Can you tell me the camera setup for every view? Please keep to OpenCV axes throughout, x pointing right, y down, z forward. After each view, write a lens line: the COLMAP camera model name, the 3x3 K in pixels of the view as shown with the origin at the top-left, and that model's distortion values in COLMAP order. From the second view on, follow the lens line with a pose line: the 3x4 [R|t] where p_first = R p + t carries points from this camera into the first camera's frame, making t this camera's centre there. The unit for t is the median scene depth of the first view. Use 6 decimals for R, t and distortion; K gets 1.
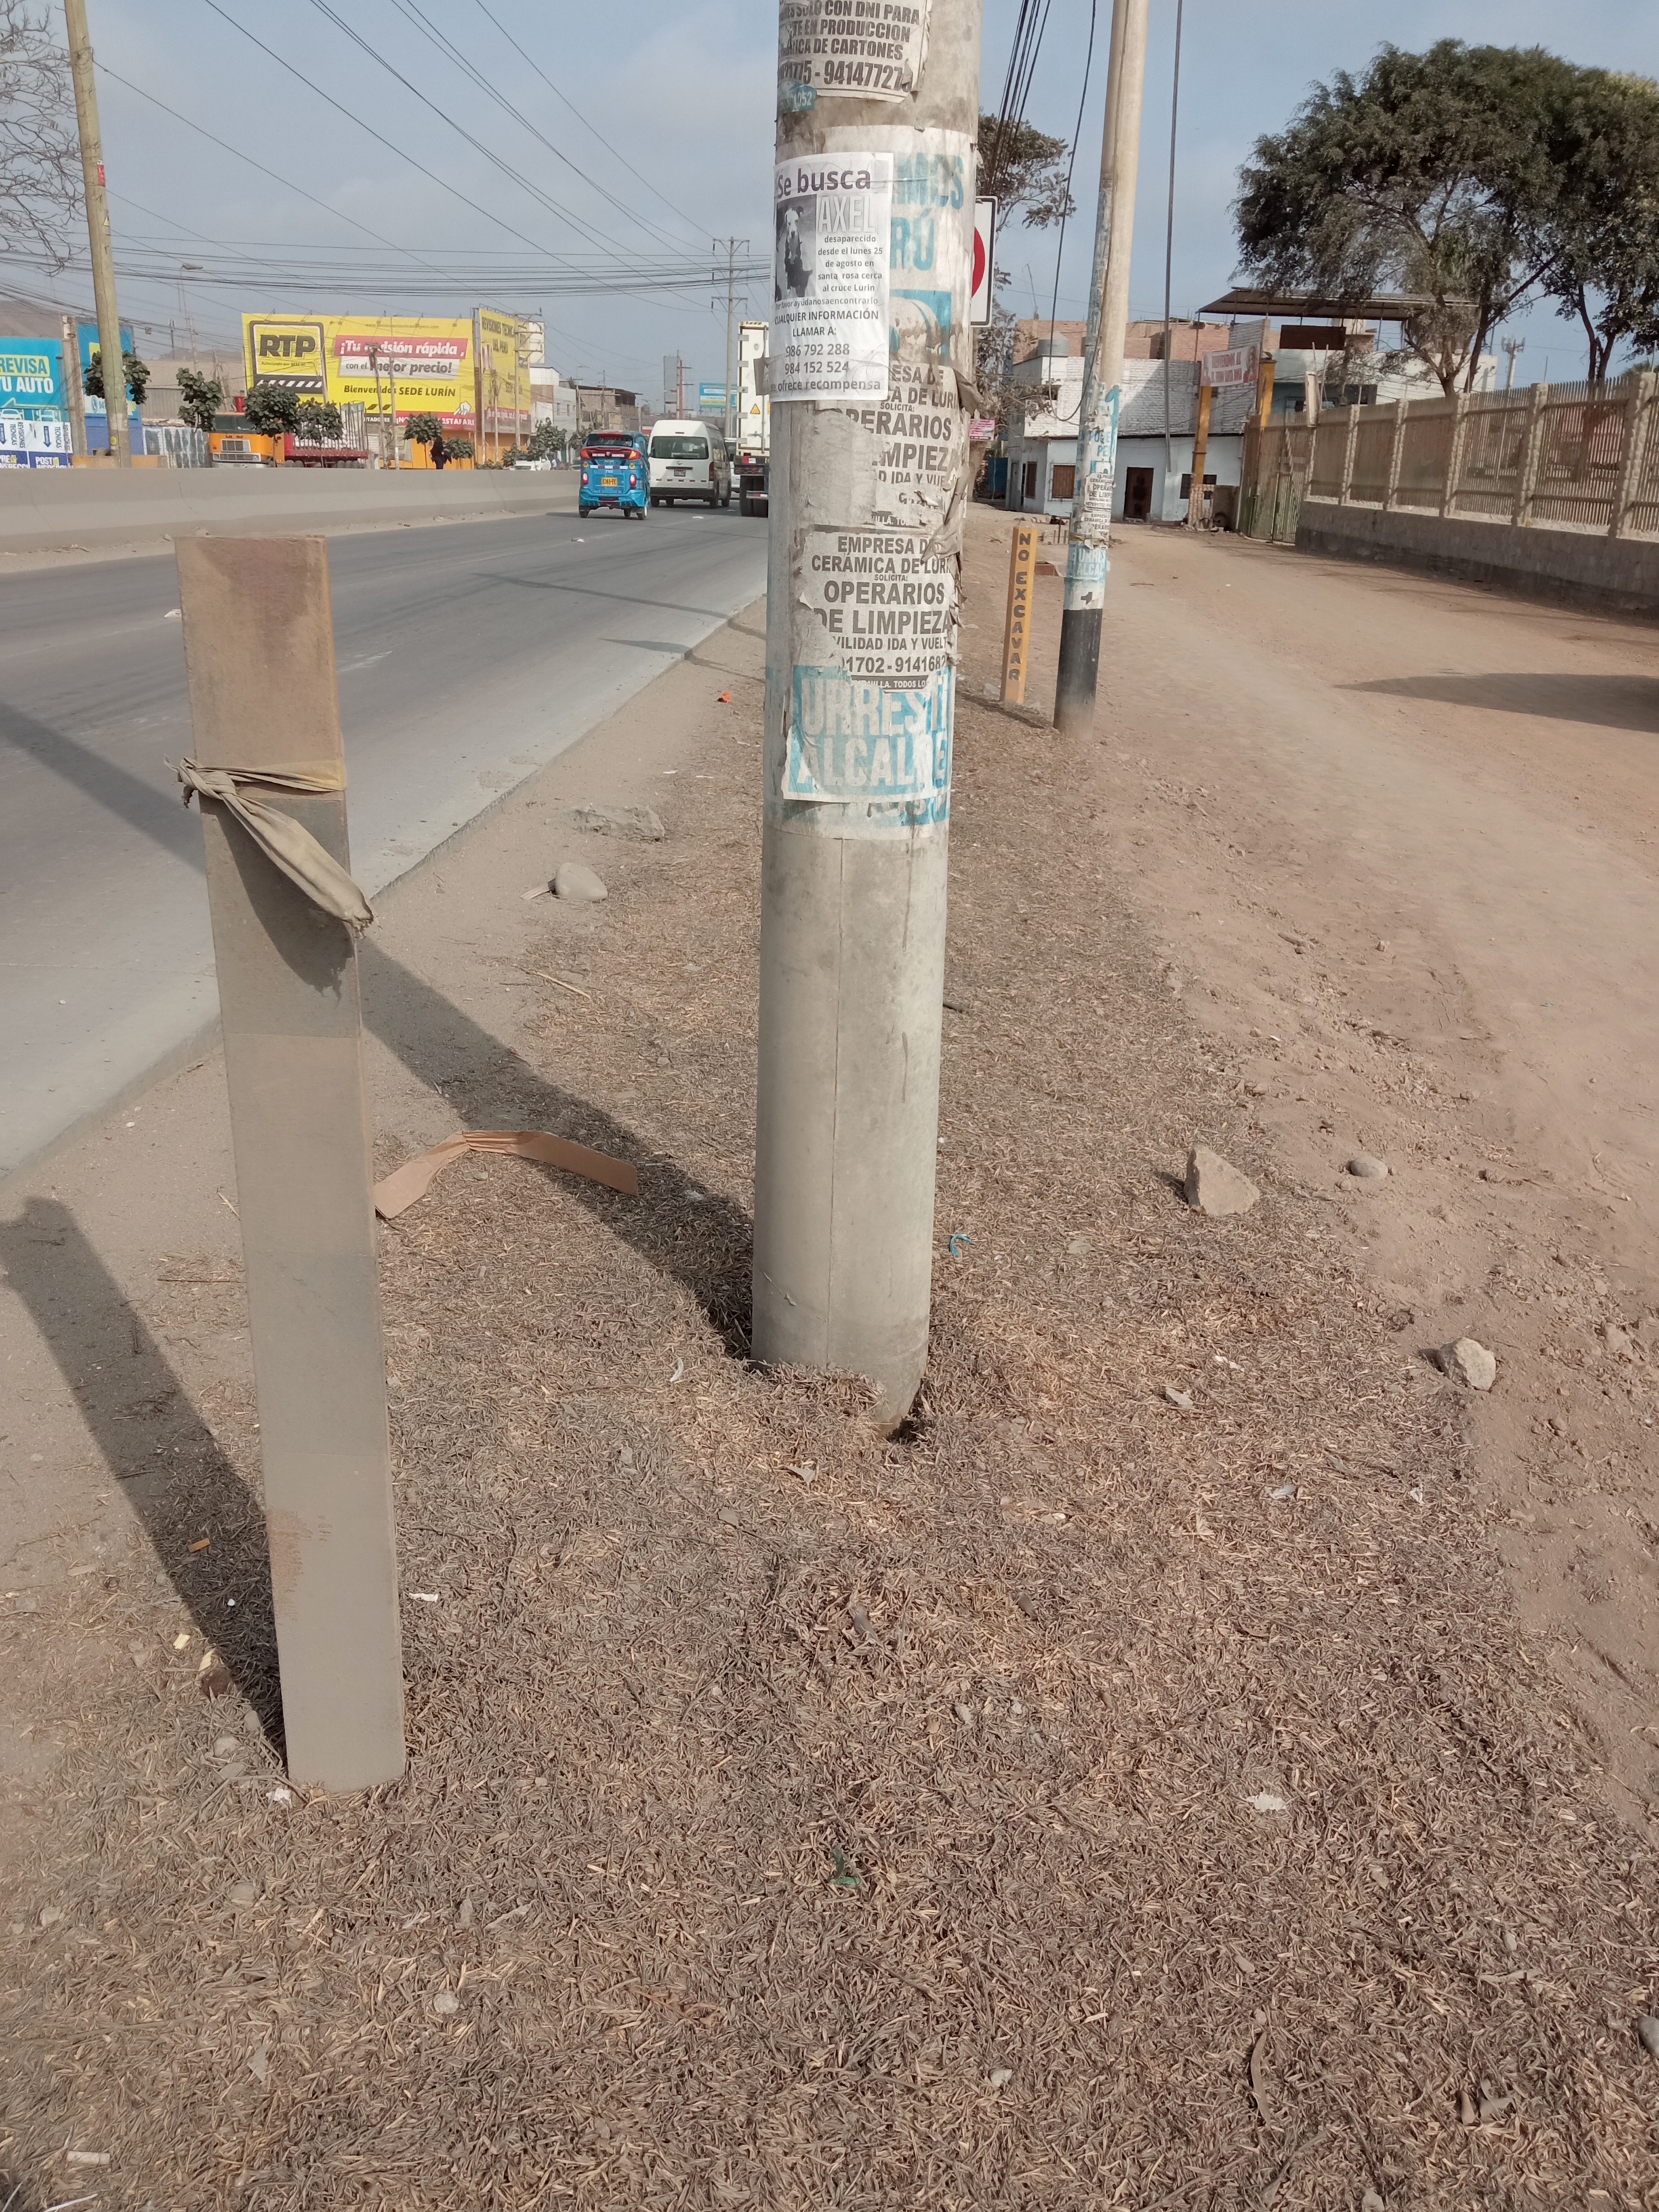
lens RADIAL K [[1724.3, 0, 828.1], [0, 1724.3, 1079.2], [0, 0, 1]] dist [0.009021, 0.004518]
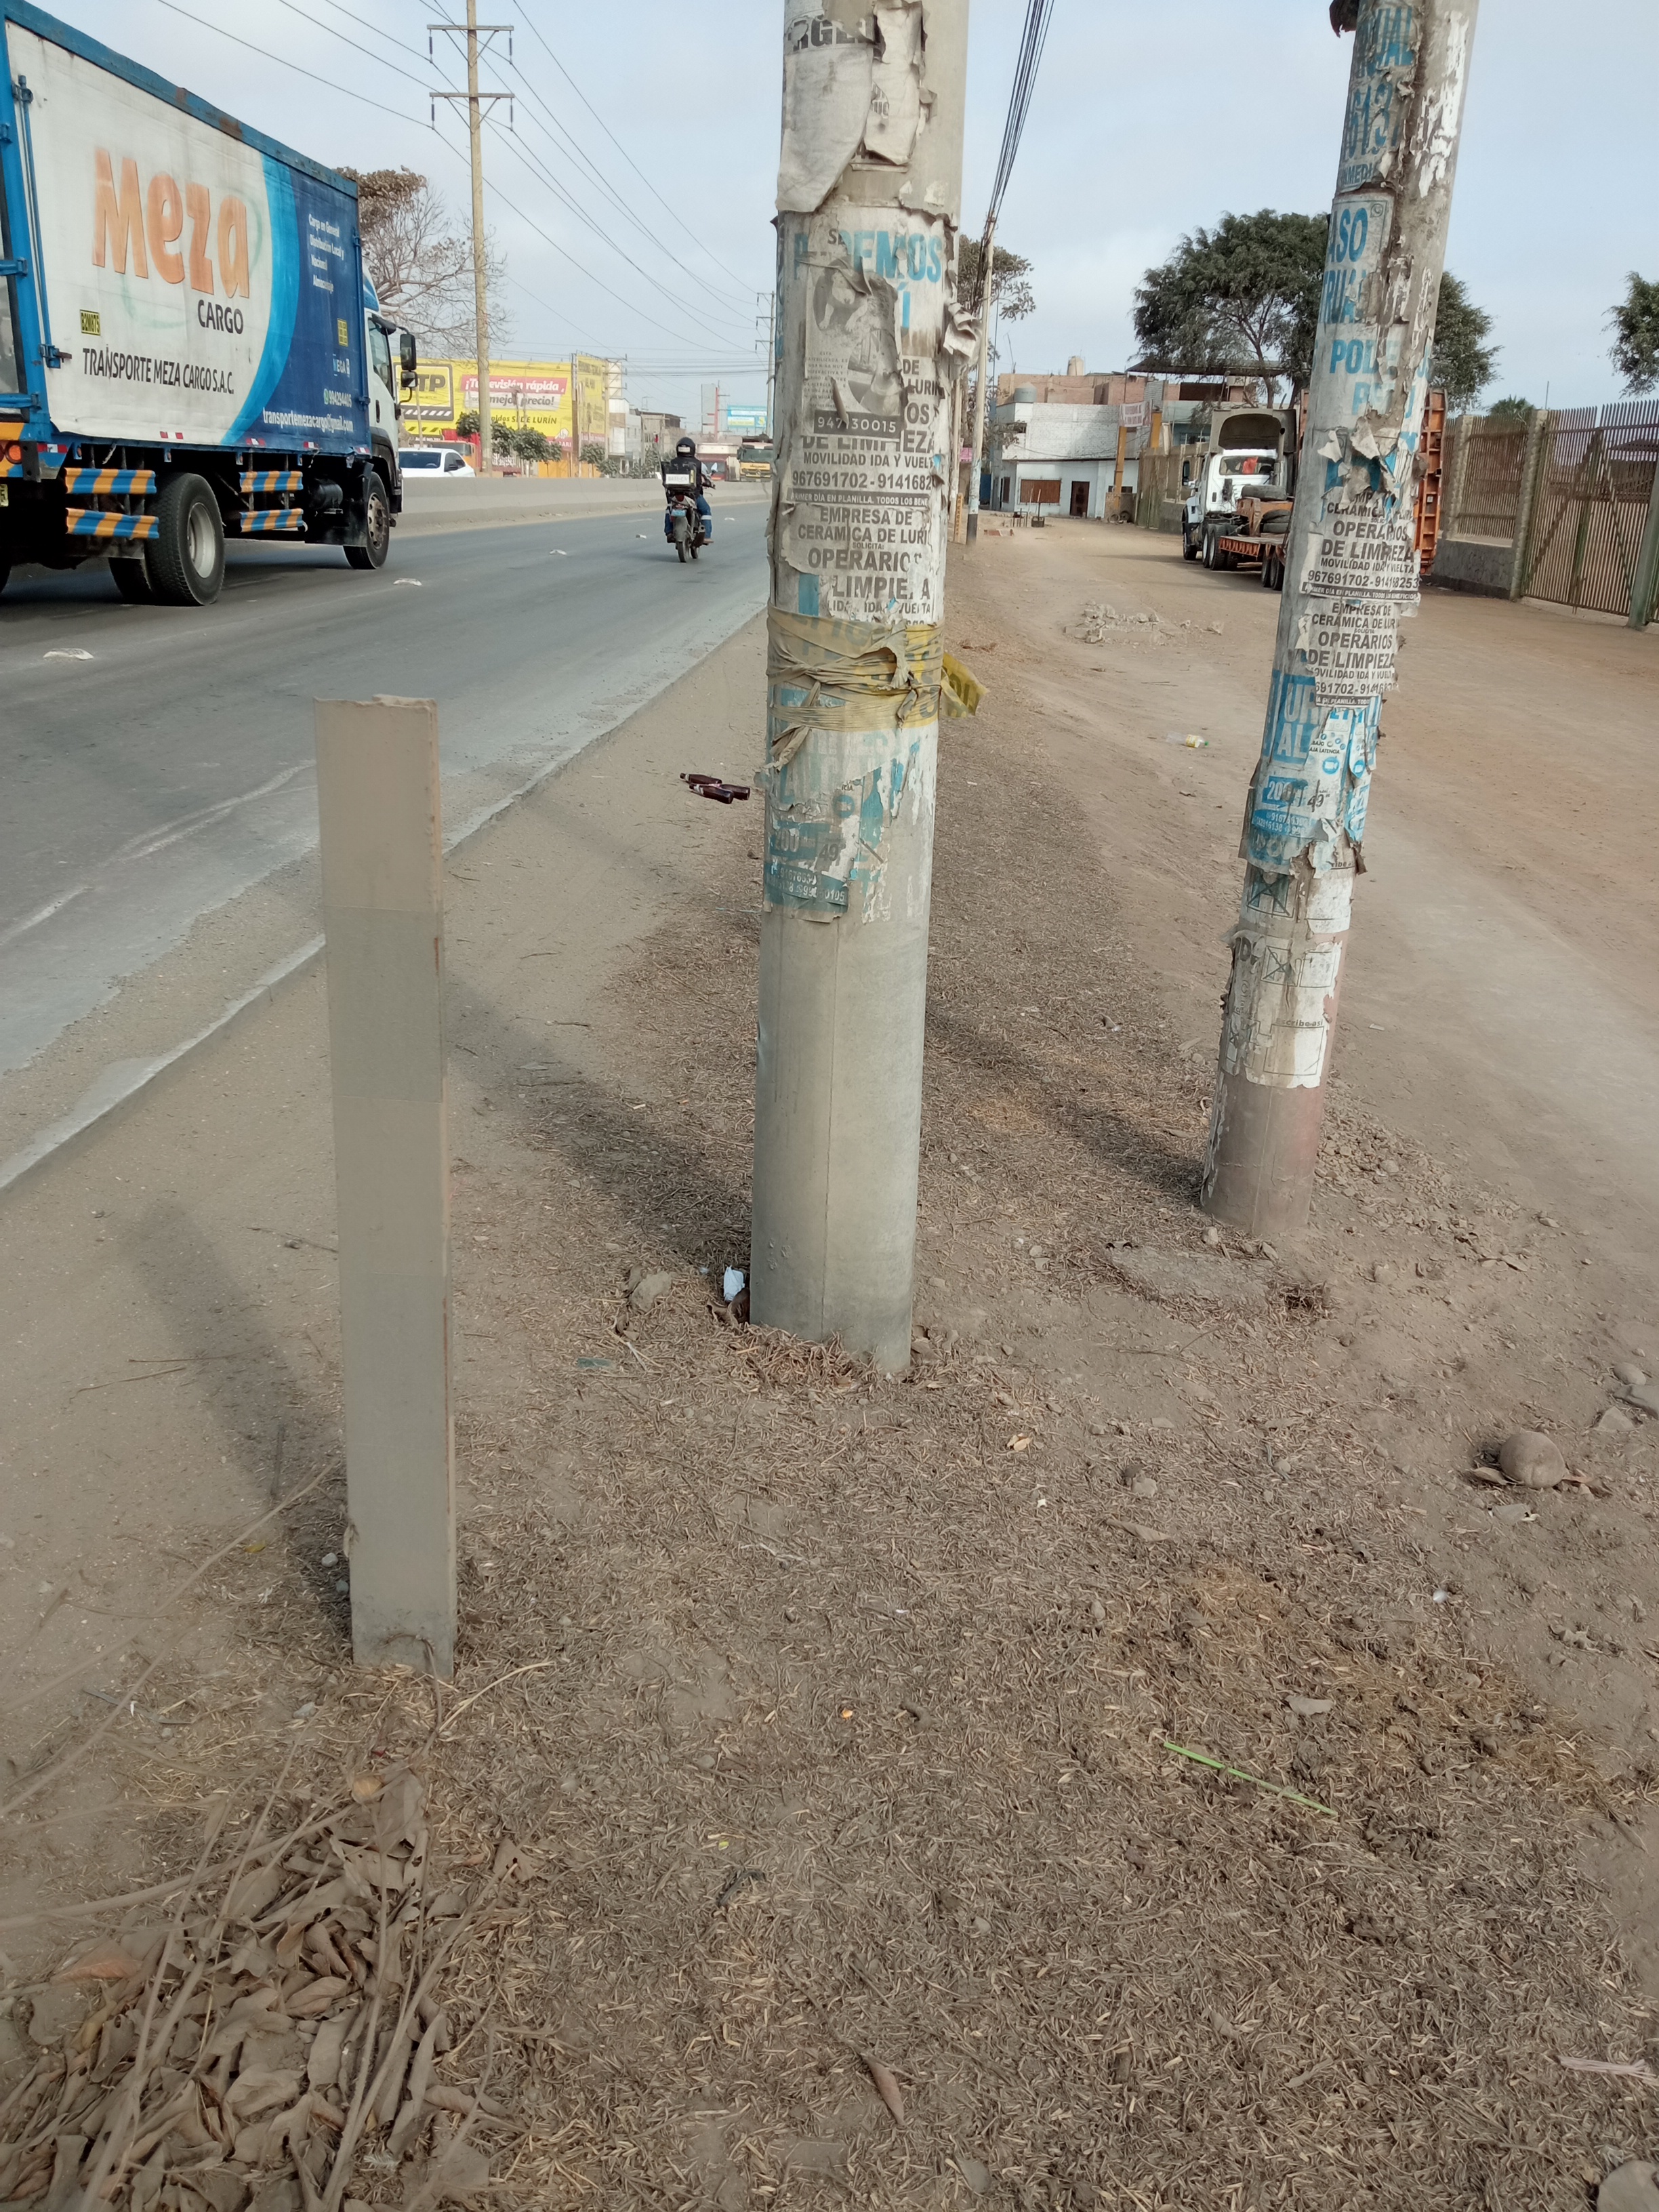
lens RADIAL K [[1777.3, 0, 823.8], [0, 1777.3, 1057.2], [0, 0, 1]] dist [0.045338, -0.000019]
pose [[0.999979, 0.004744, -0.004444, -0.026715], [-0.004876, 0.999532, -0.030191, 0.179250], [0.004299, 0.030212, 0.999534, -0.496110]]
